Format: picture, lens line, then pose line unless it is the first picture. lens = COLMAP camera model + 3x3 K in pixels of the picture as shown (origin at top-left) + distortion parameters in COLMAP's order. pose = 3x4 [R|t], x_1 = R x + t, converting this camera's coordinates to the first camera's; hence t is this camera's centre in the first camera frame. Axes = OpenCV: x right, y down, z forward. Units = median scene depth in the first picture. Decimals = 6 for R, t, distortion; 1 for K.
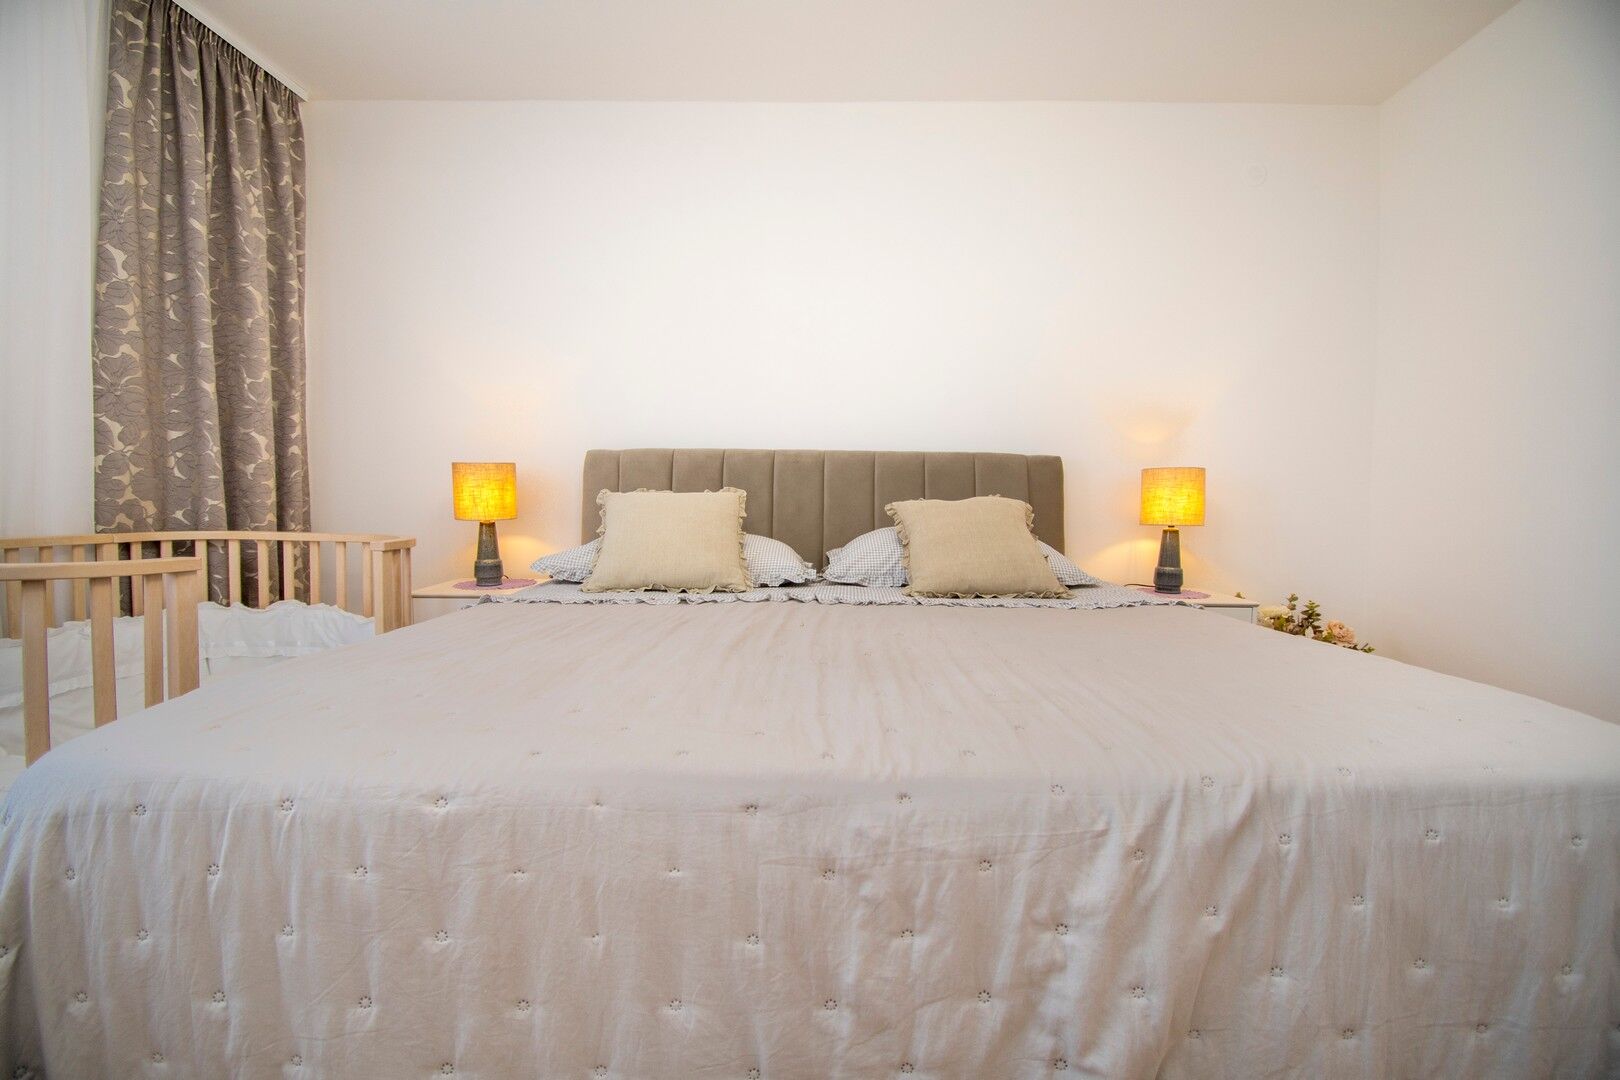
lens RADIAL K [[715.8, 0, 810.0], [0, 715.8, 540.0], [0, 0, 1]] dist [0.019578, -0.025420]
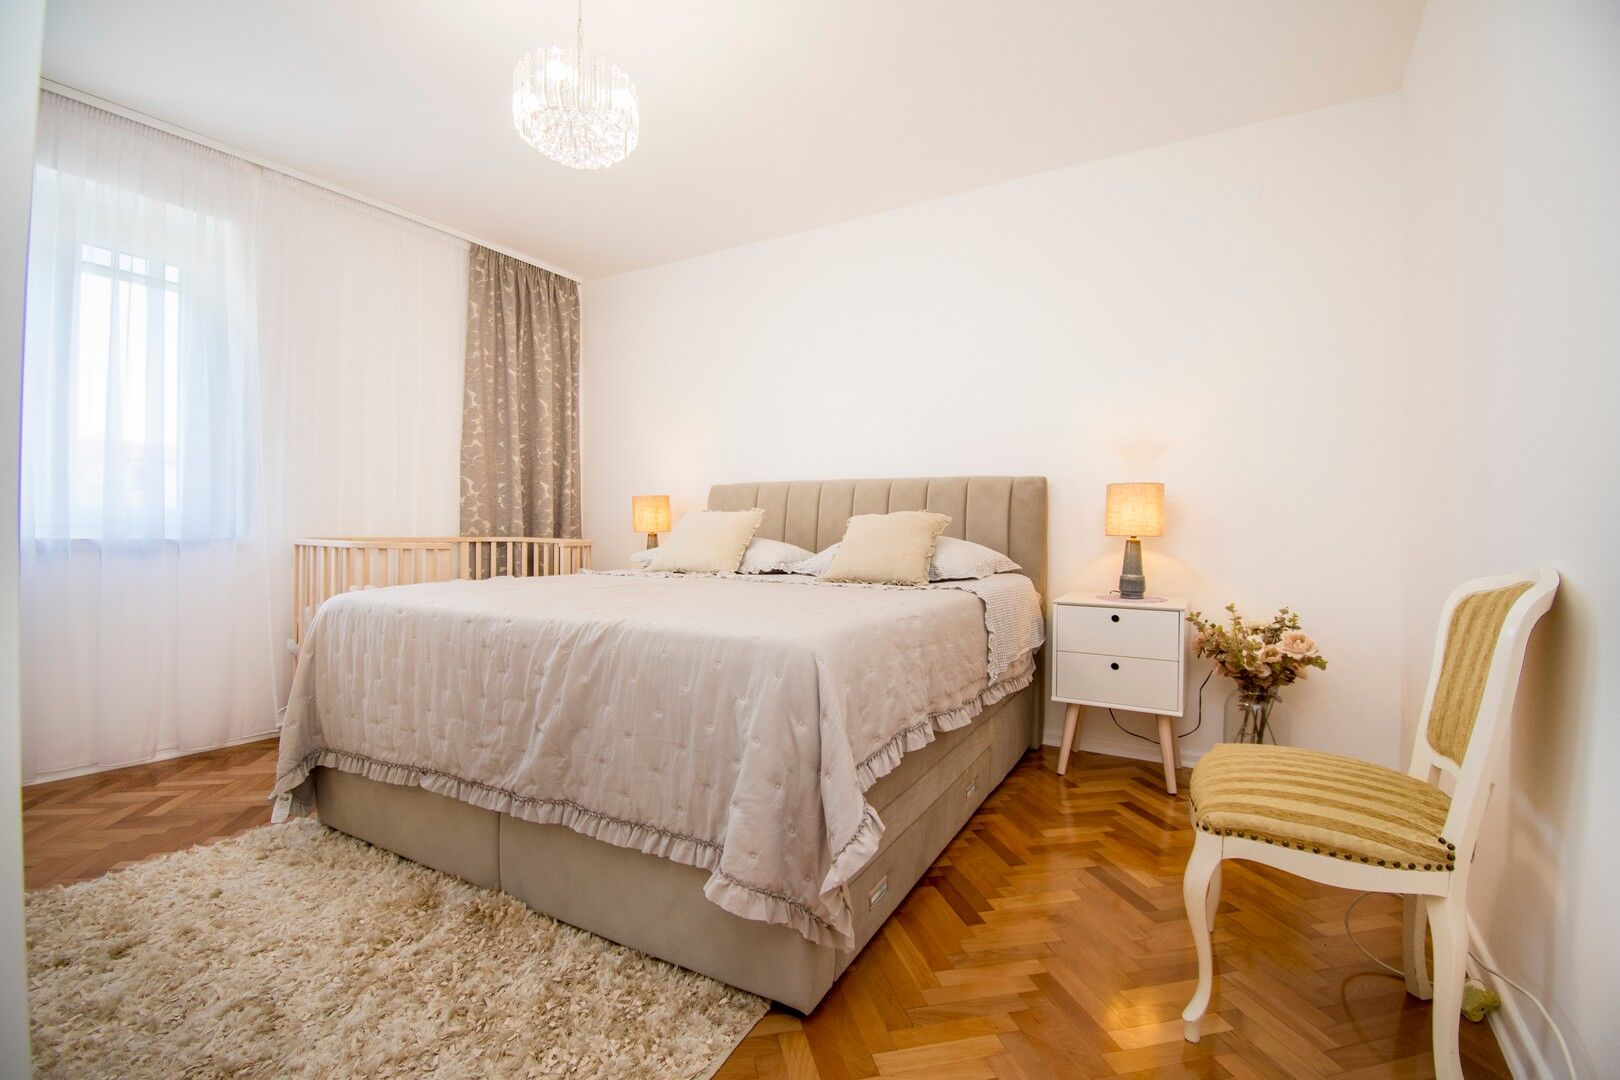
lens RADIAL K [[715.8, 0, 810.0], [0, 715.8, 540.0], [0, 0, 1]] dist [0.019578, -0.025420]
pose [[0.872864, 0.003873, -0.487948, 0.729127], [-0.022131, 0.999254, -0.031656, 0.036914], [0.487461, 0.038430, 0.872299, -0.232079]]
